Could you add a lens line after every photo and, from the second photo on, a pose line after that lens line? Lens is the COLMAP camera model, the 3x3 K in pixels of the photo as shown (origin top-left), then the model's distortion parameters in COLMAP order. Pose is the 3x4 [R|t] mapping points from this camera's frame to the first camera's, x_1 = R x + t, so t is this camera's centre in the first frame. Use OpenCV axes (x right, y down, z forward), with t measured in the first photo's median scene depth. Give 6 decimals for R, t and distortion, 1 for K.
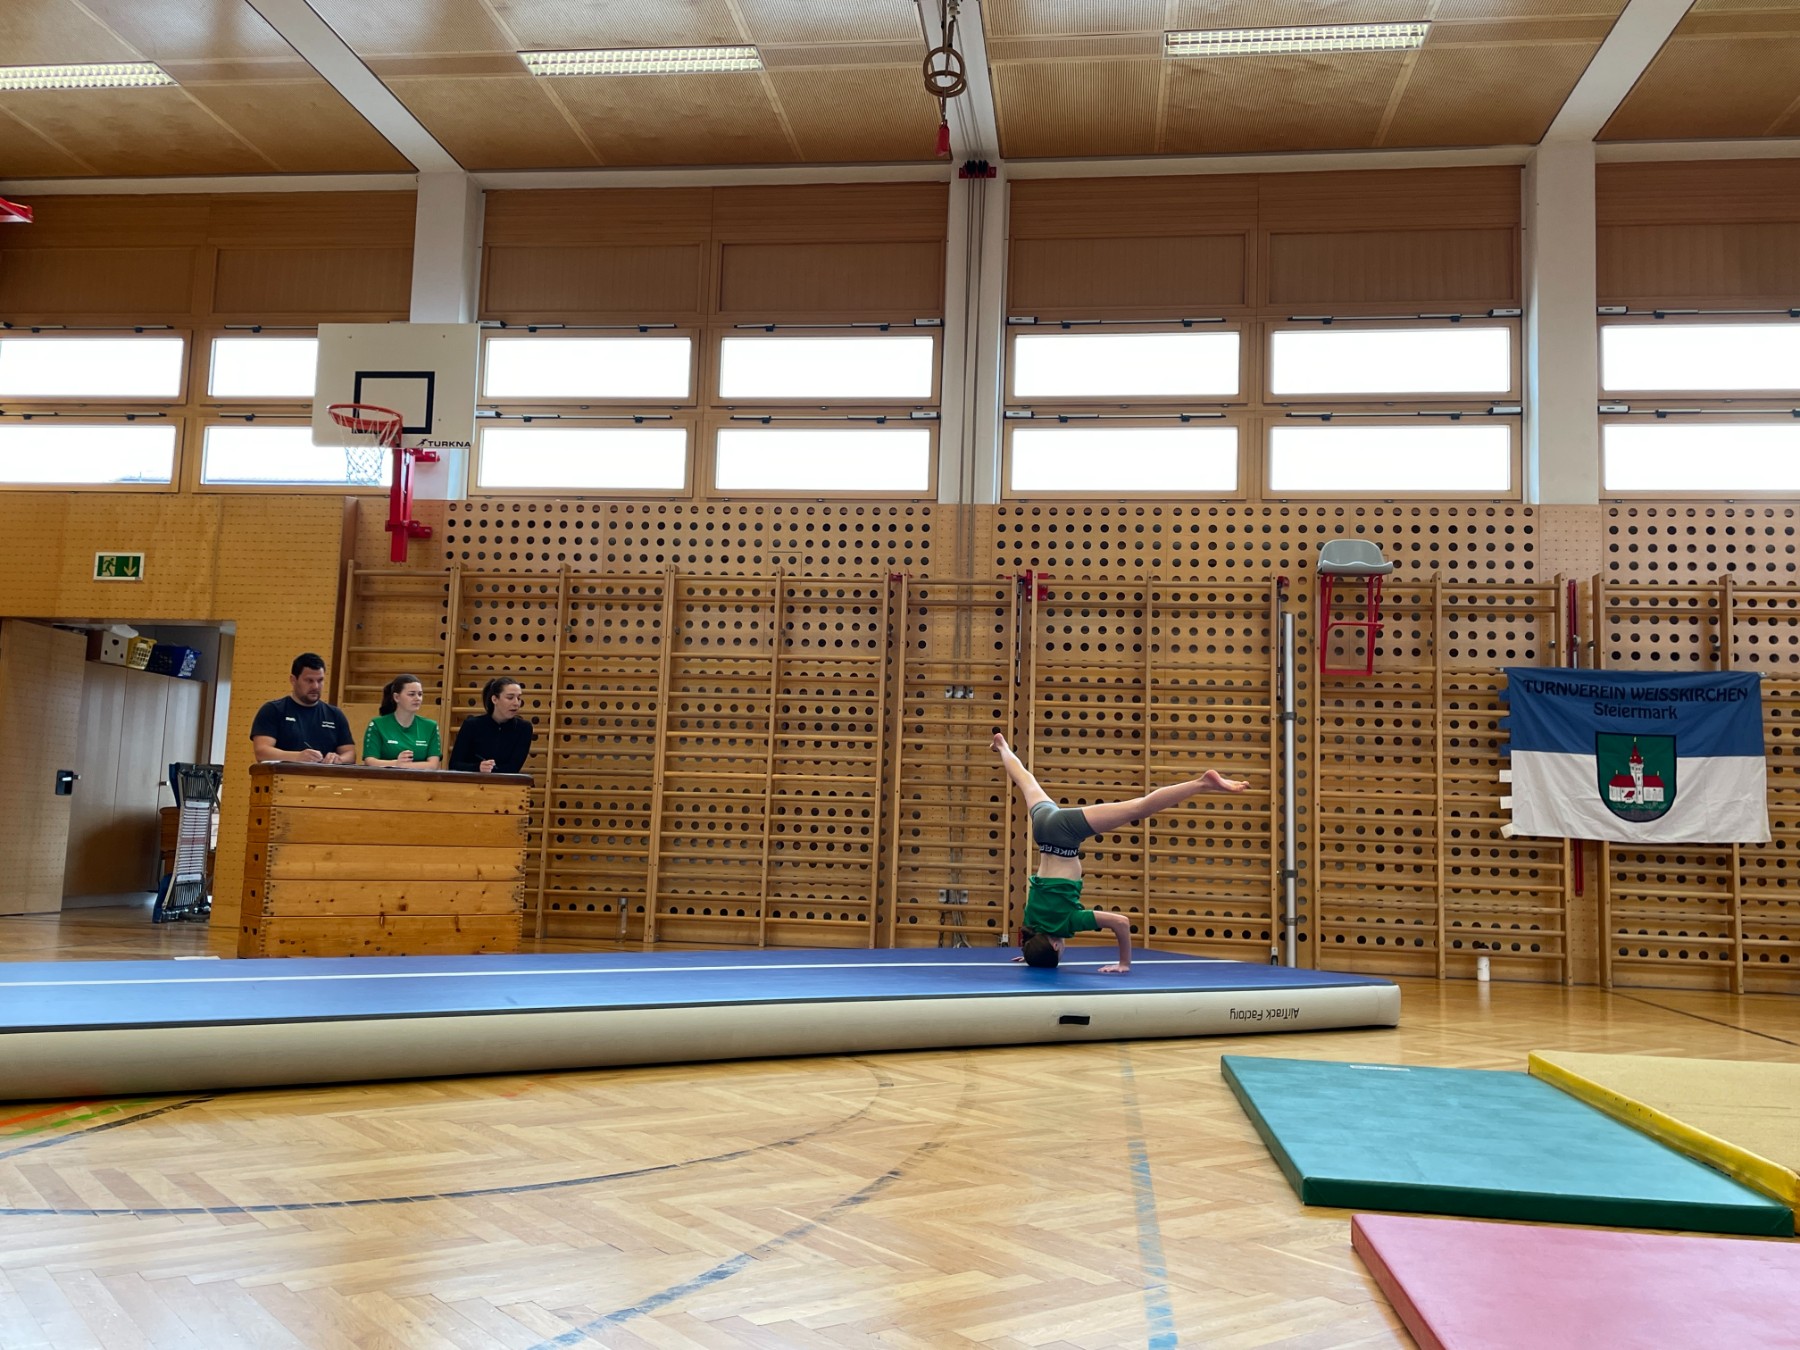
lens RADIAL K [[1534.4, 0, 918.4], [0, 1534.4, 655.0], [0, 0, 1]] dist [0.122149, -0.194500]
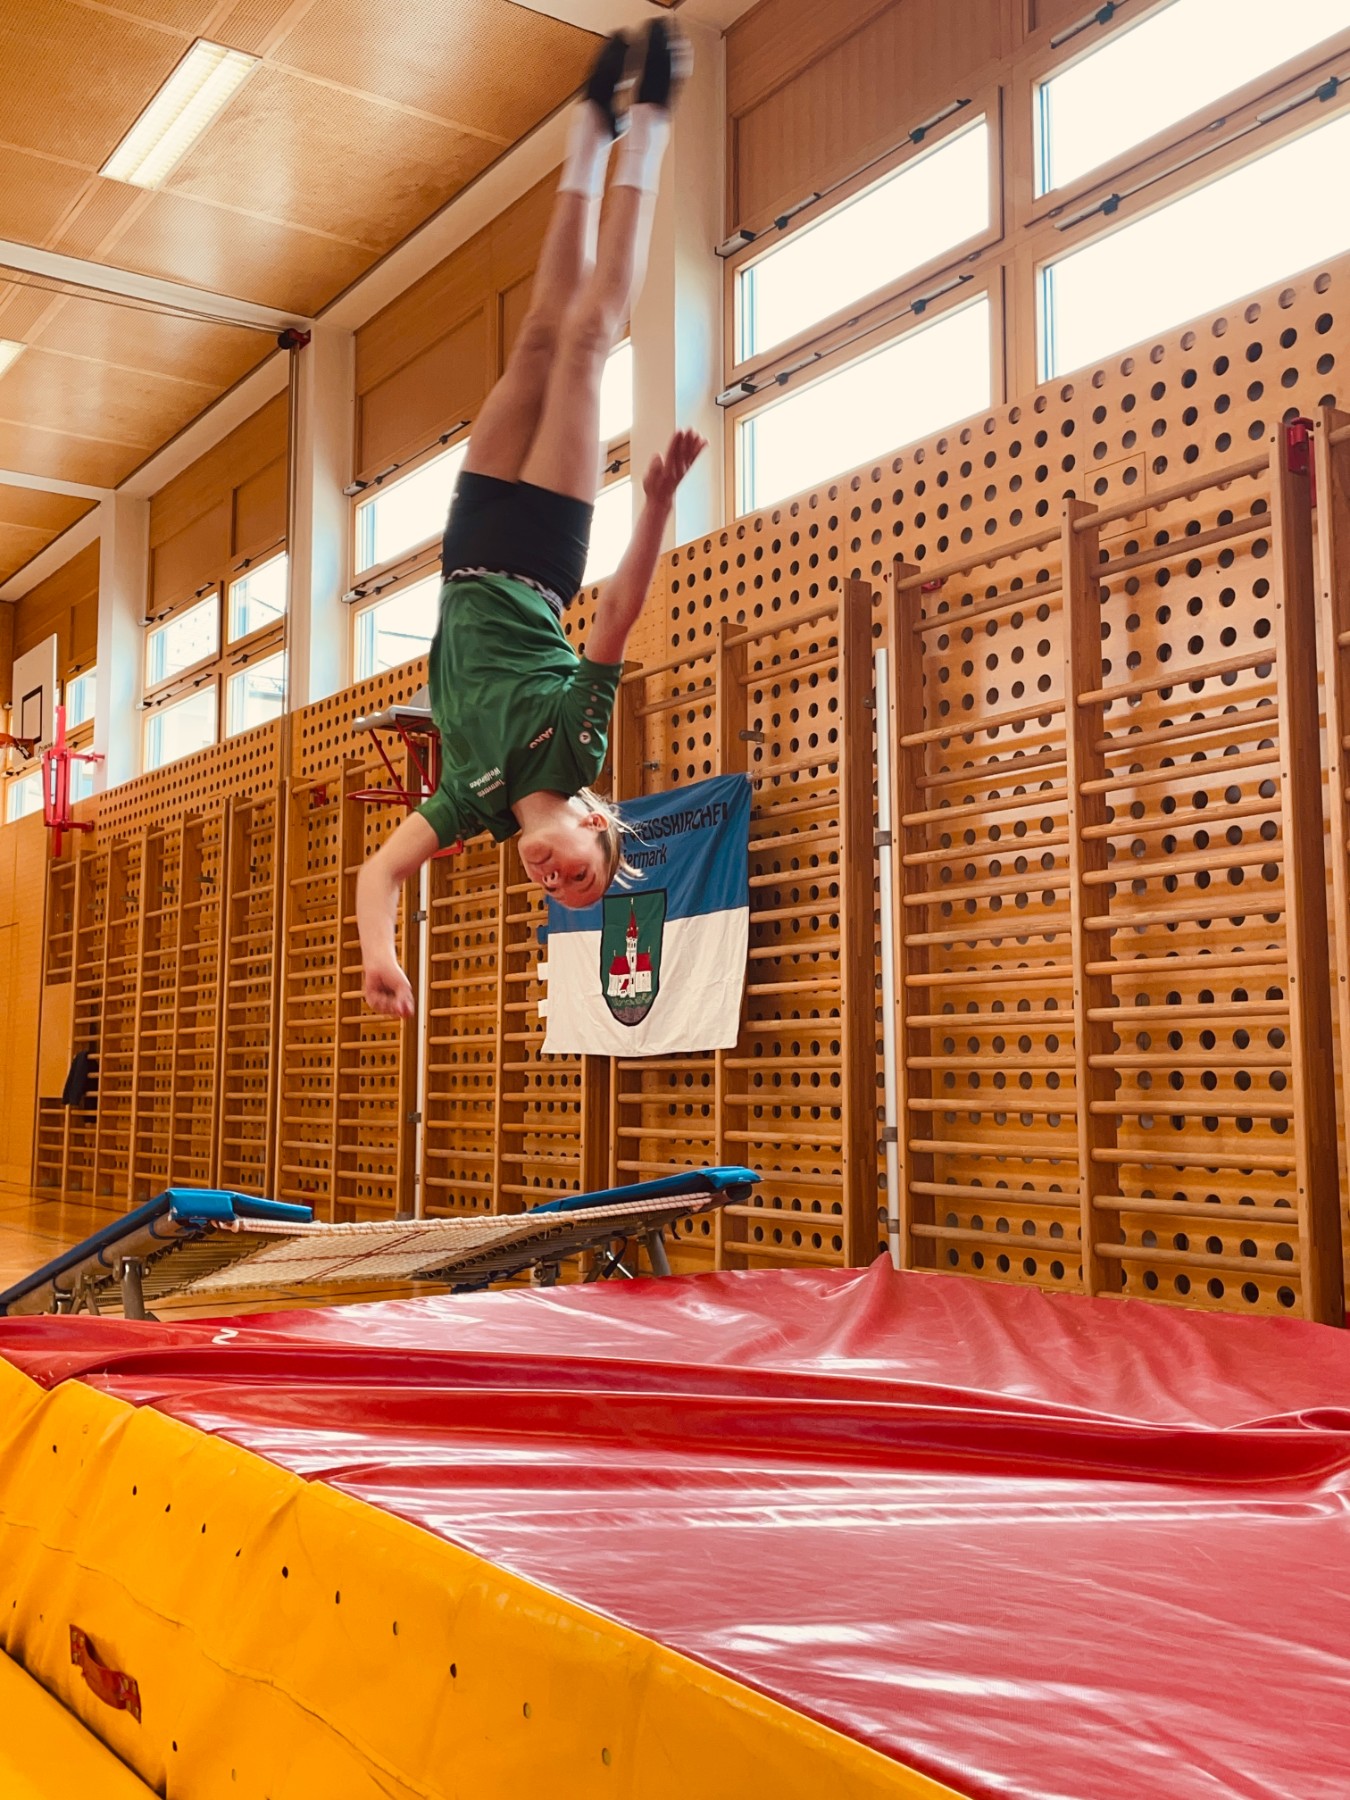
lens RADIAL K [[1804.8, 0, 672.1], [0, 1804.8, 884.8], [0, 0, 1]] dist [0.122435, -0.203135]
pose [[0.663197, -0.113981, -0.739715, 0.965465], [0.107076, 0.992618, -0.056951, 0.086172], [0.740746, -0.041436, 0.670506, 0.463477]]
